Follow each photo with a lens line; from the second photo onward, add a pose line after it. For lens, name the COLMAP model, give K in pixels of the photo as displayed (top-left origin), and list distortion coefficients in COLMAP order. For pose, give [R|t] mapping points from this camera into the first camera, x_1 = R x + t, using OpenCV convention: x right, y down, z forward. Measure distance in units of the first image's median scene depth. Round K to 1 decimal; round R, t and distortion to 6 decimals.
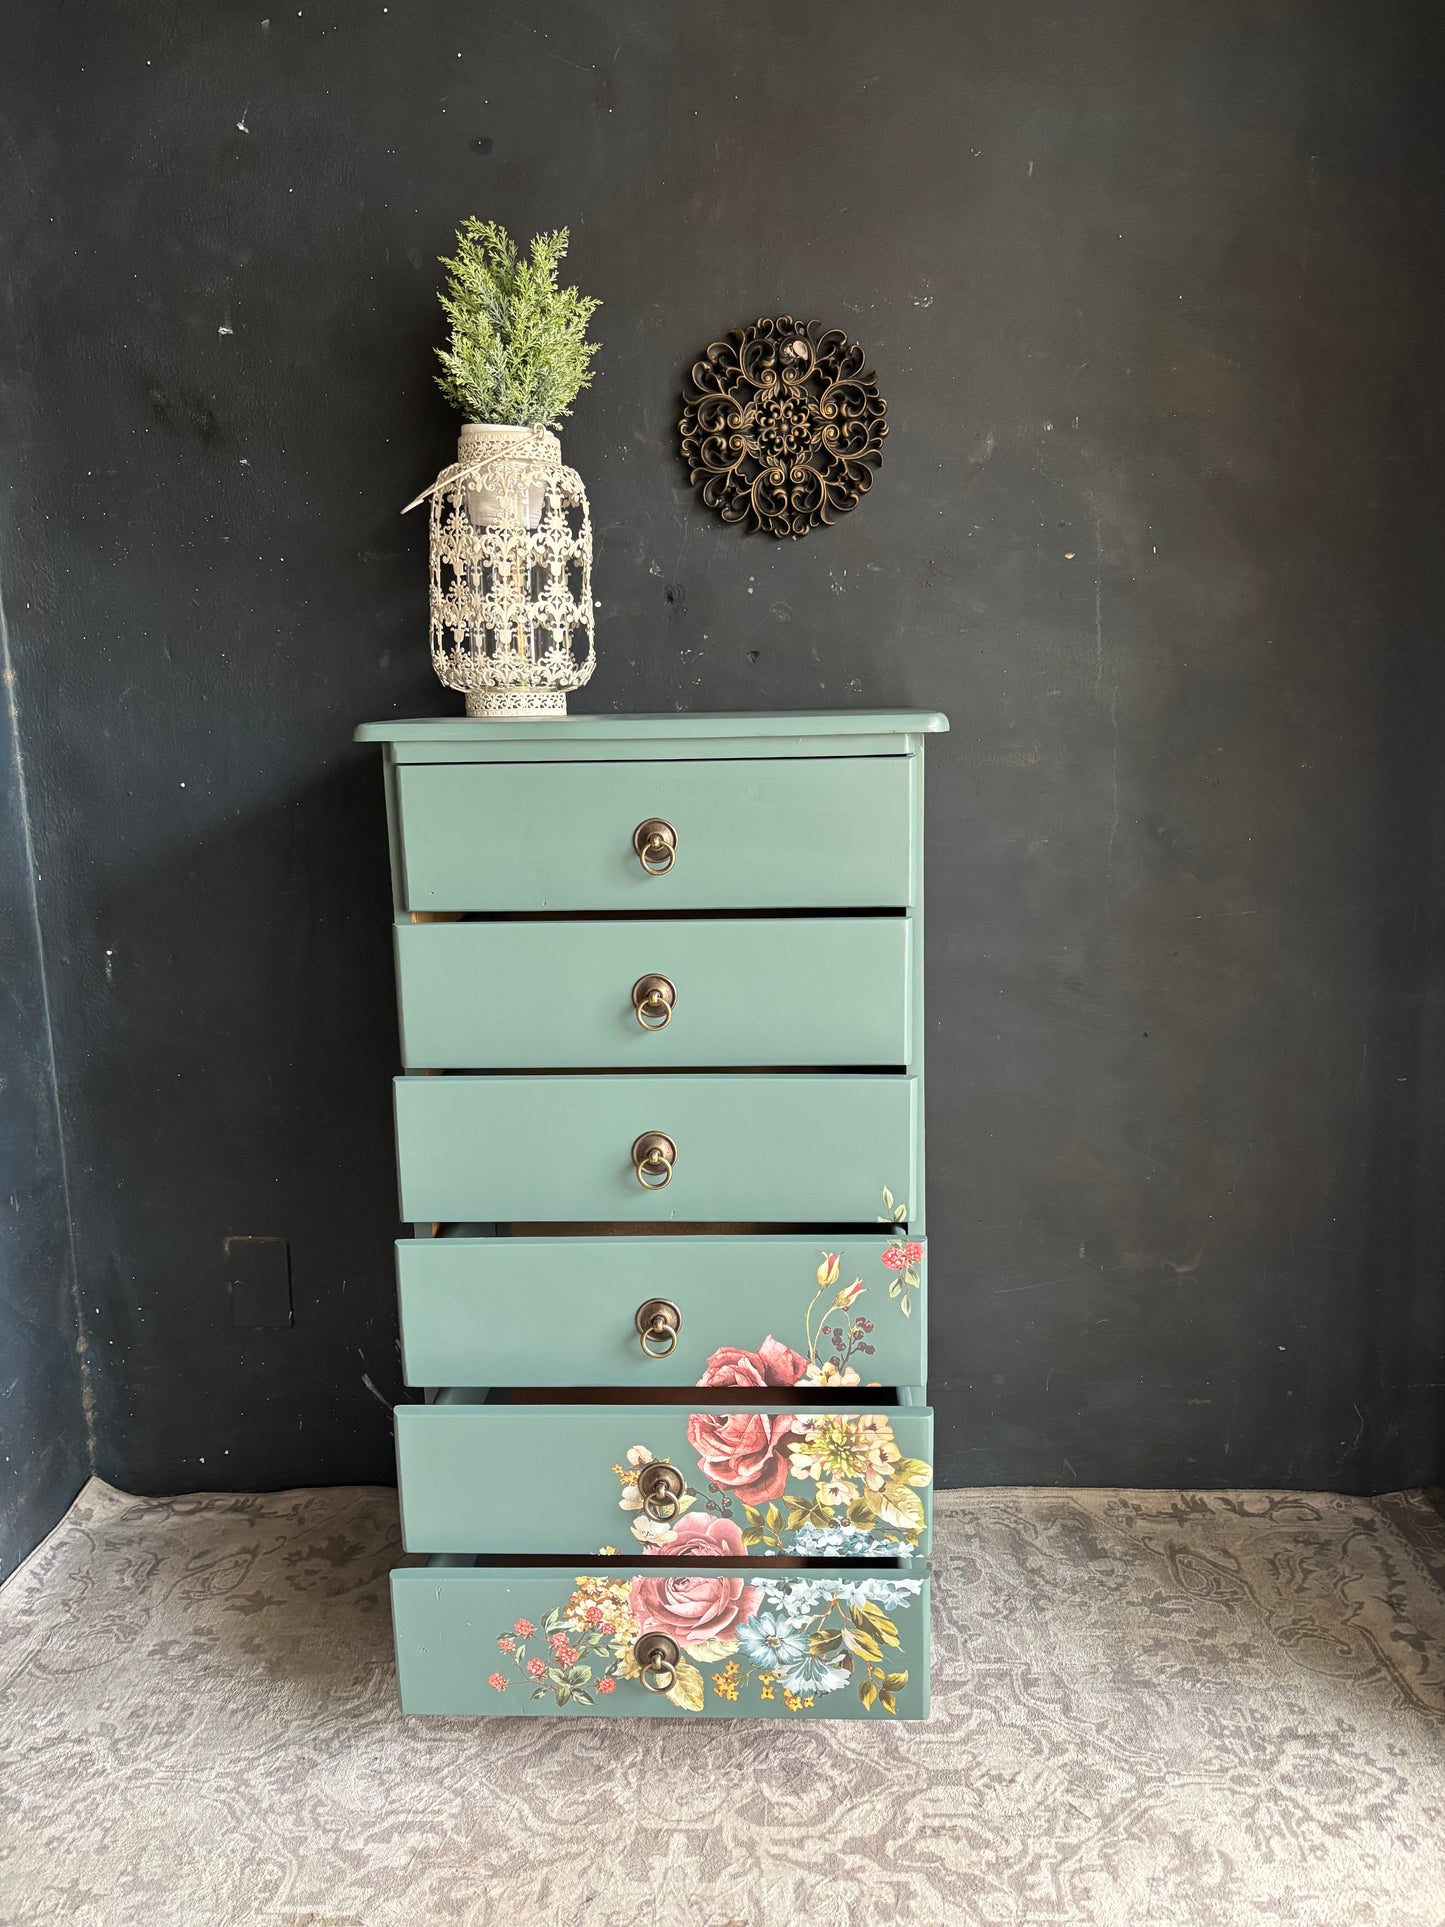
lens RADIAL K [[1457.3, 0, 737.4], [0, 1457.3, 946.5], [0, 0, 1]] dist [0.057076, -0.068271]
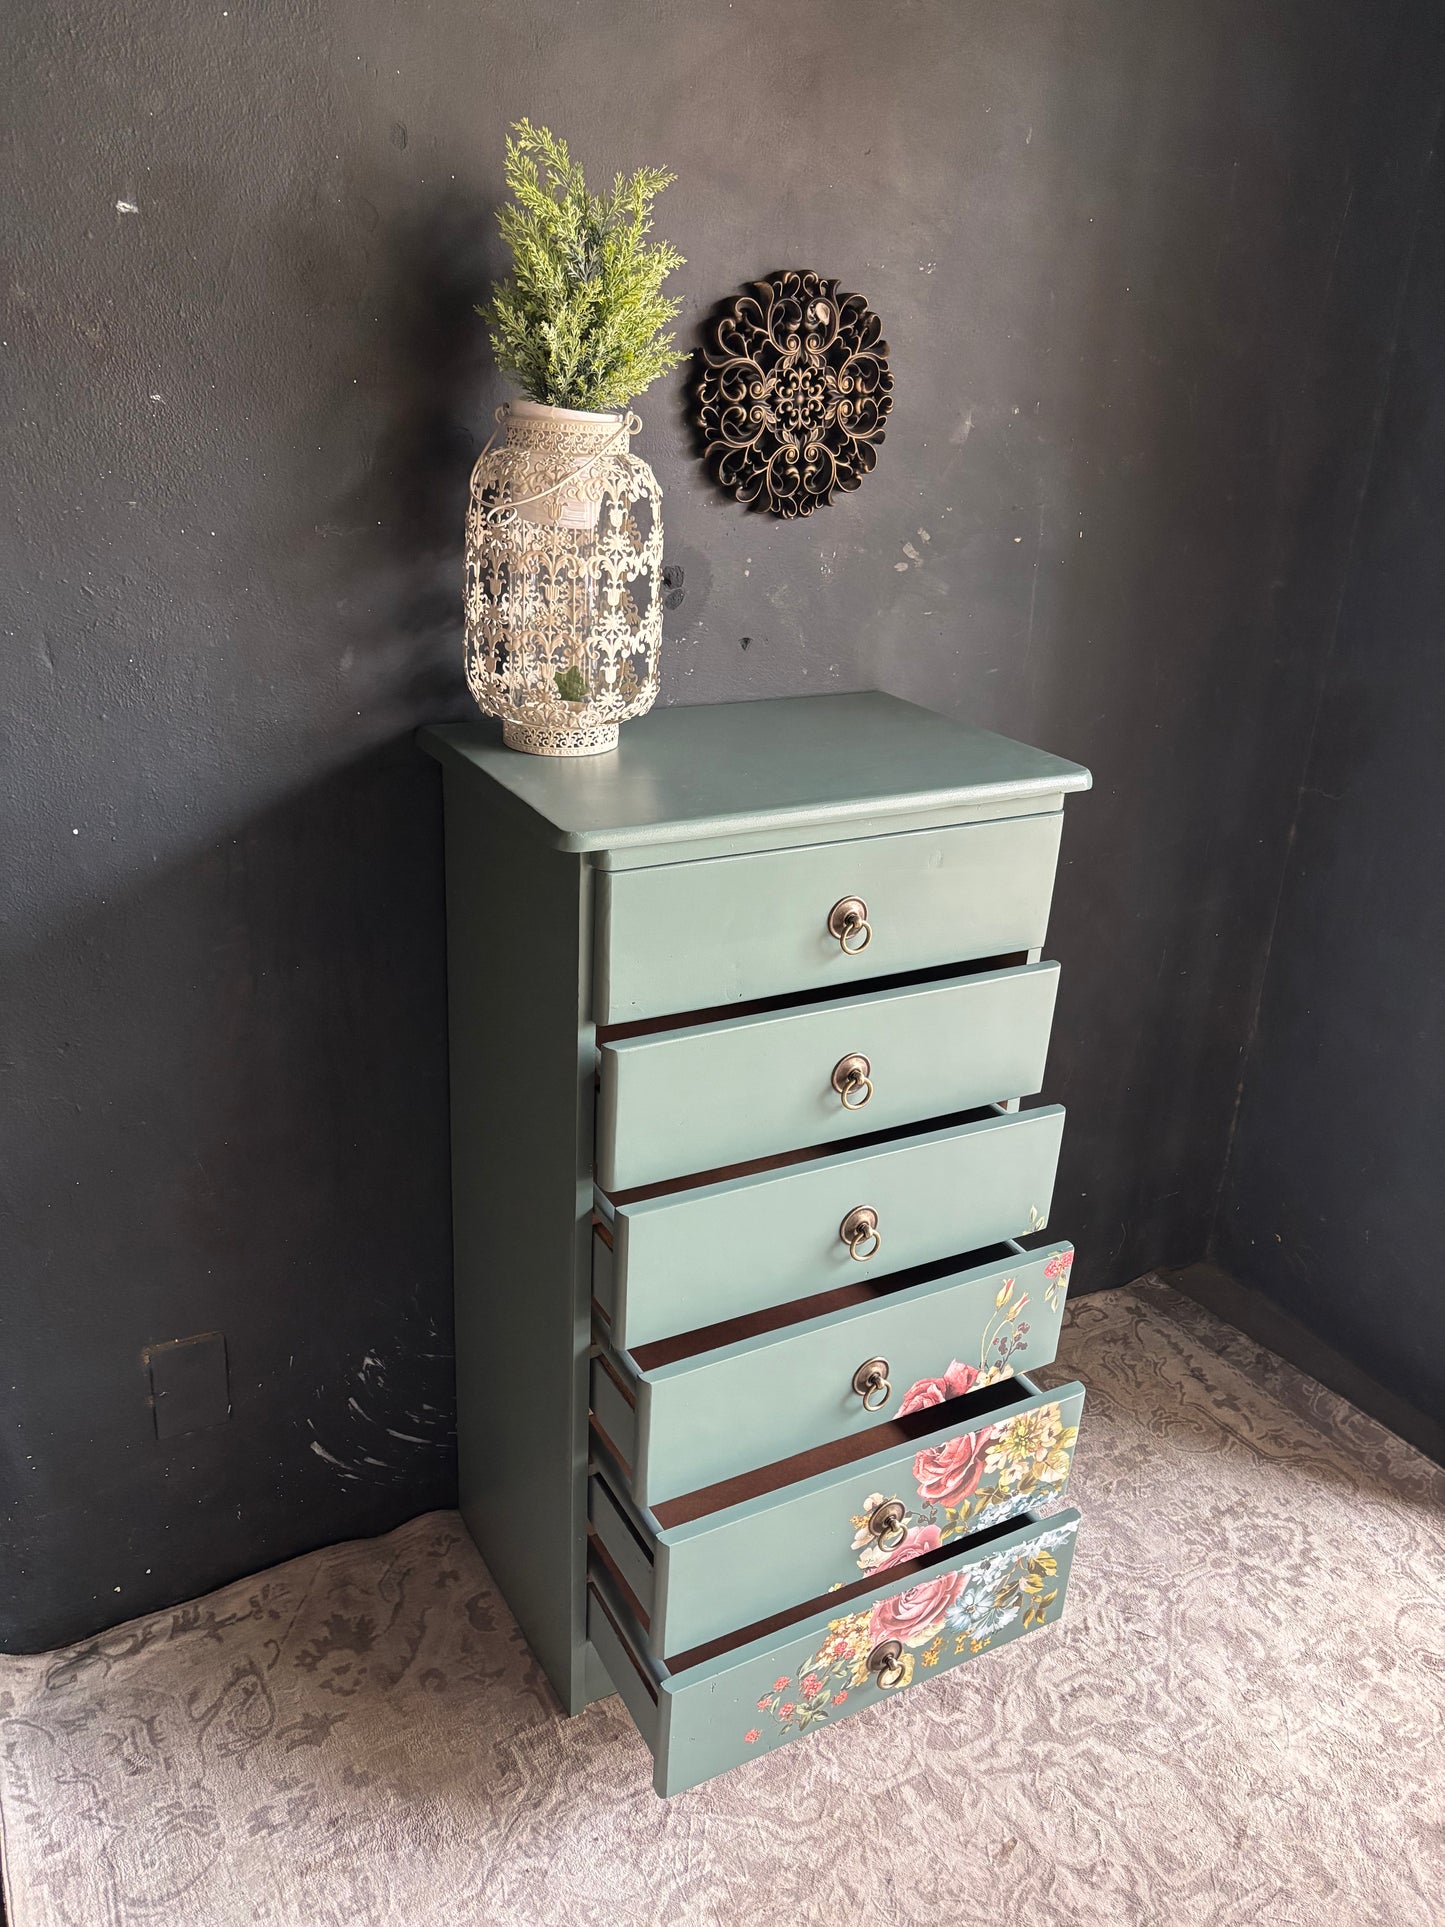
lens RADIAL K [[1457.3, 0, 728.7], [0, 1457.3, 952.1], [0, 0, 1]] dist [0.057076, -0.068271]
pose [[0.851866, -0.140017, 0.504698, -0.550844], [0.023597, 0.972887, 0.230076, -0.246652], [-0.523228, -0.184085, 0.832073, 0.215163]]
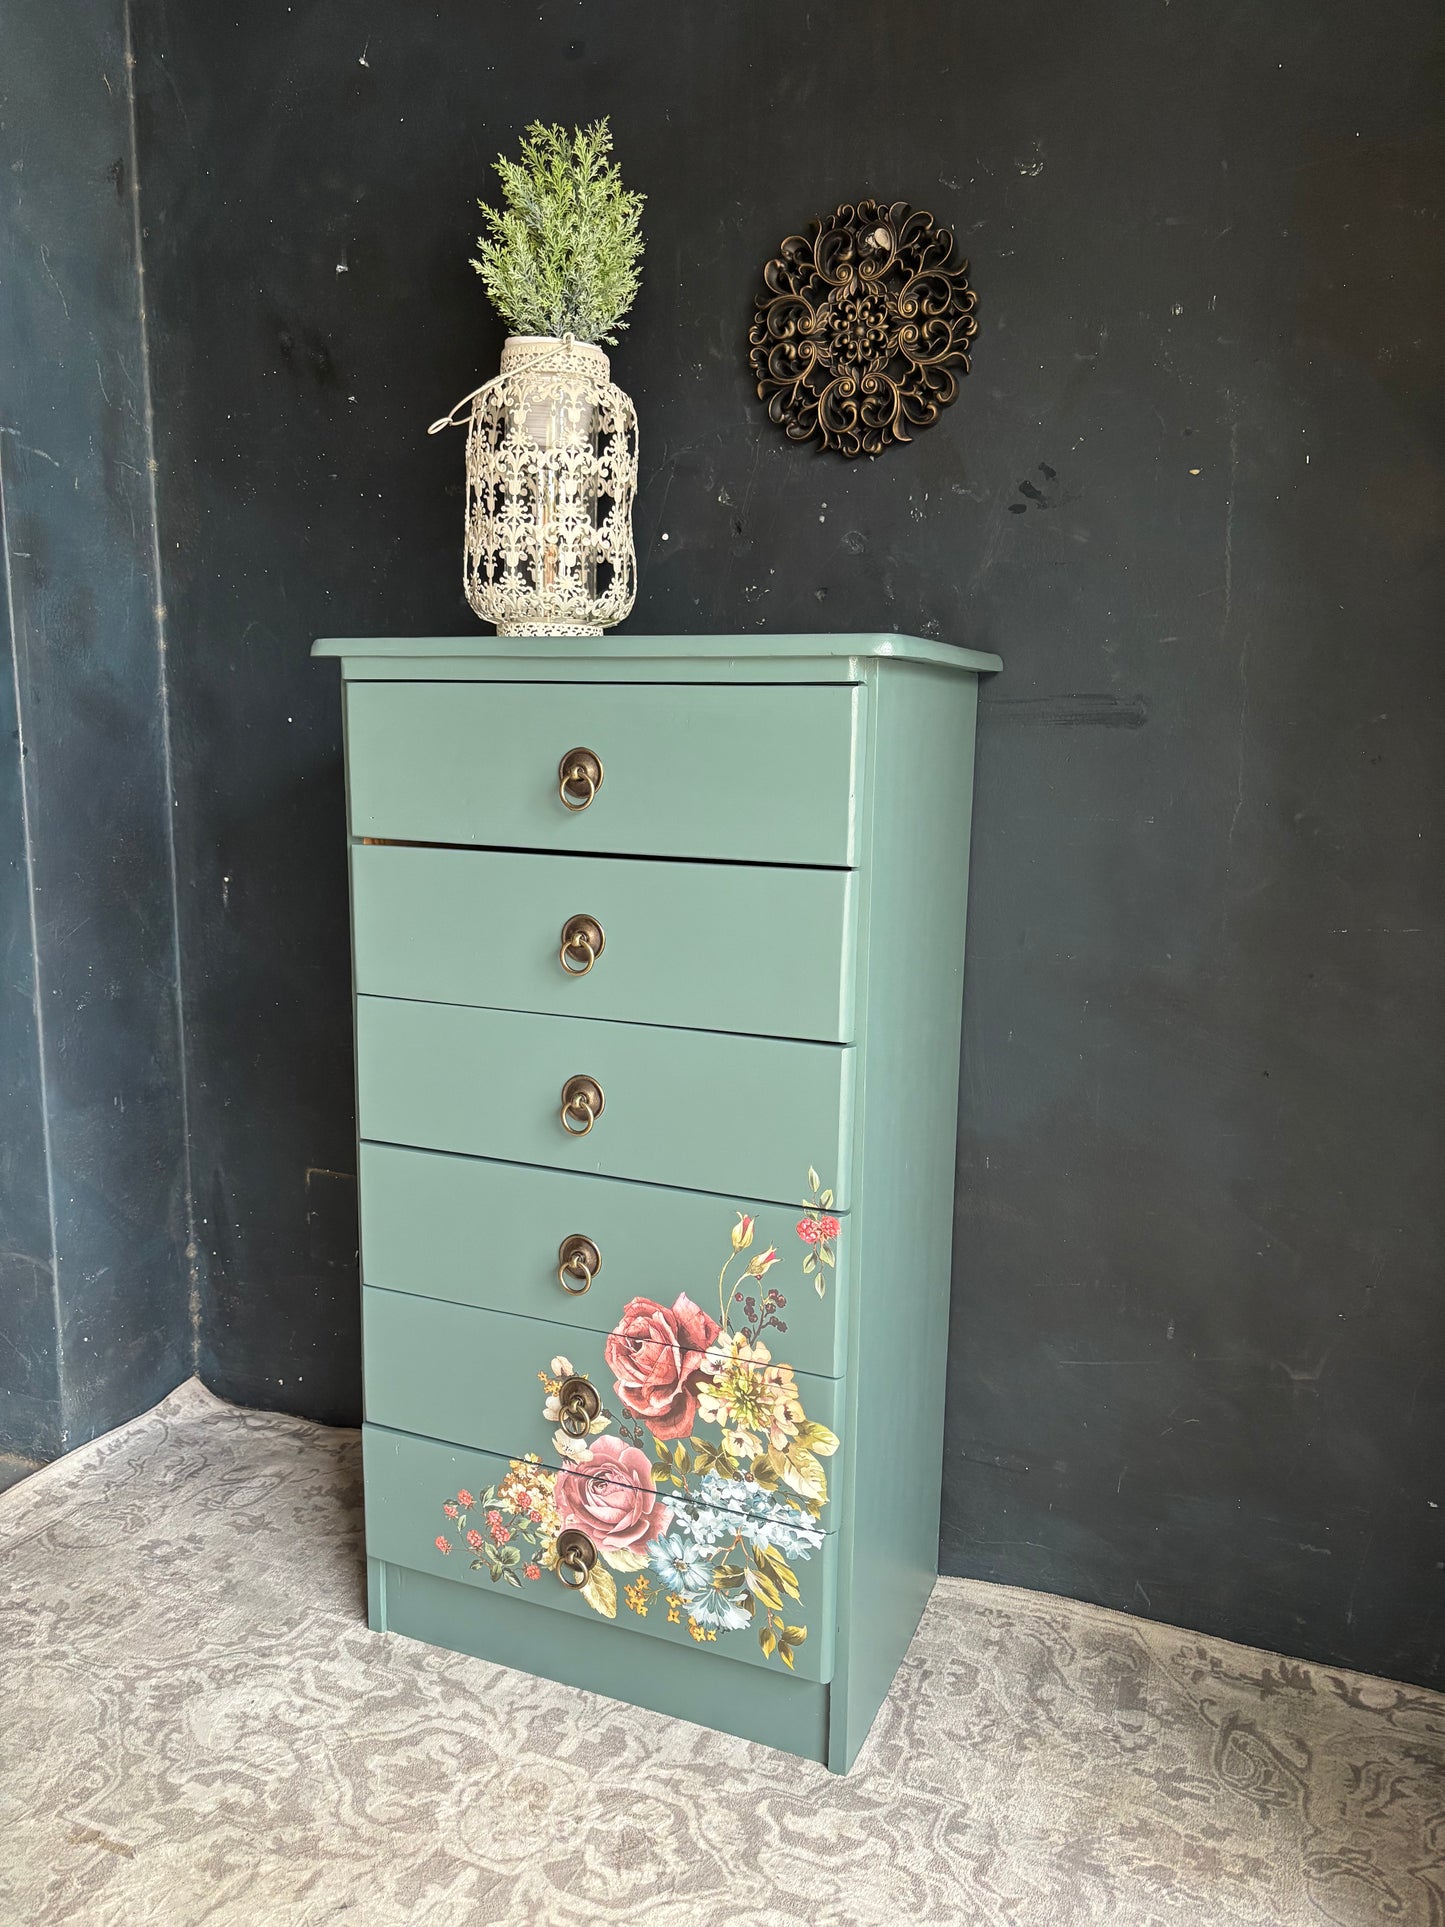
lens RADIAL K [[1457.3, 0, 718.7], [0, 1457.3, 962.1], [0, 0, 1]] dist [0.057076, -0.068271]
pose [[0.933228, 0.091847, -0.347347, 0.313561], [-0.095940, 0.995372, 0.005434, 0.027595], [0.346239, 0.028253, 0.937721, 0.167661]]
